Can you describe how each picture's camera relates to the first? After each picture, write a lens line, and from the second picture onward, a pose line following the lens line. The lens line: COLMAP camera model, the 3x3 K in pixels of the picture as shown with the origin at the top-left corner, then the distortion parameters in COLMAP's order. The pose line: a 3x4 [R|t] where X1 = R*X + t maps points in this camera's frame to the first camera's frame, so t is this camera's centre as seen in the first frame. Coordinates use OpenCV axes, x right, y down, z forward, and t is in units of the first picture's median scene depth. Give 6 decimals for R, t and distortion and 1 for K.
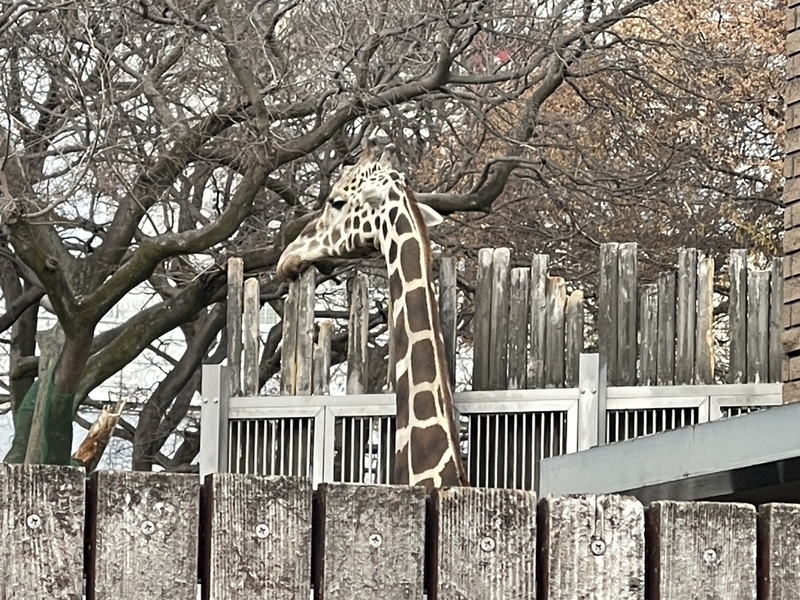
lens RADIAL K [[5655.8, 0, 400.0], [0, 5655.8, 300.1], [0, 0, 1]] dist [-0.267694, 0.000000]
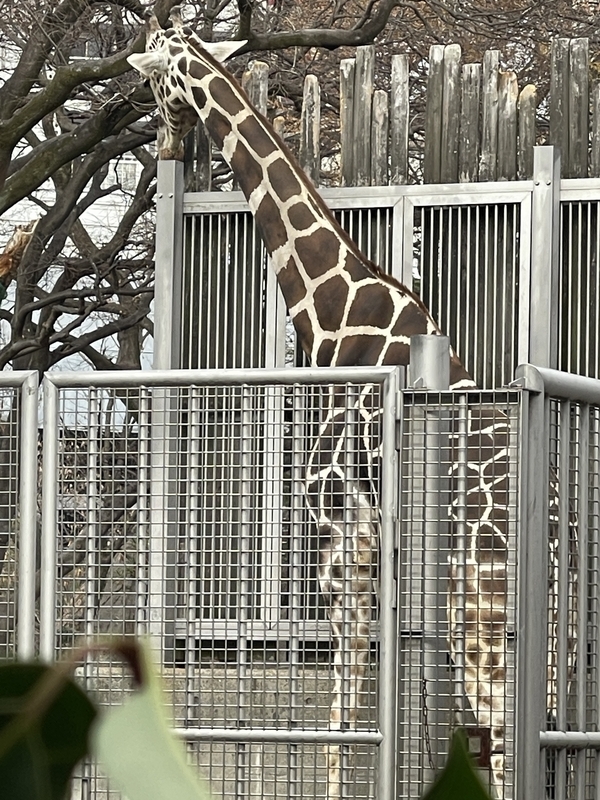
lens RADIAL K [[4627.1, 0, 300.1], [0, 4627.1, 400.0], [0, 0, 1]] dist [0.189406, 0.000000]
pose [[0.999653, -0.001519, 0.026314, -0.031982], [0.000297, 0.998924, 0.046371, 0.016245], [-0.026356, -0.046347, 0.998578, 0.164059]]
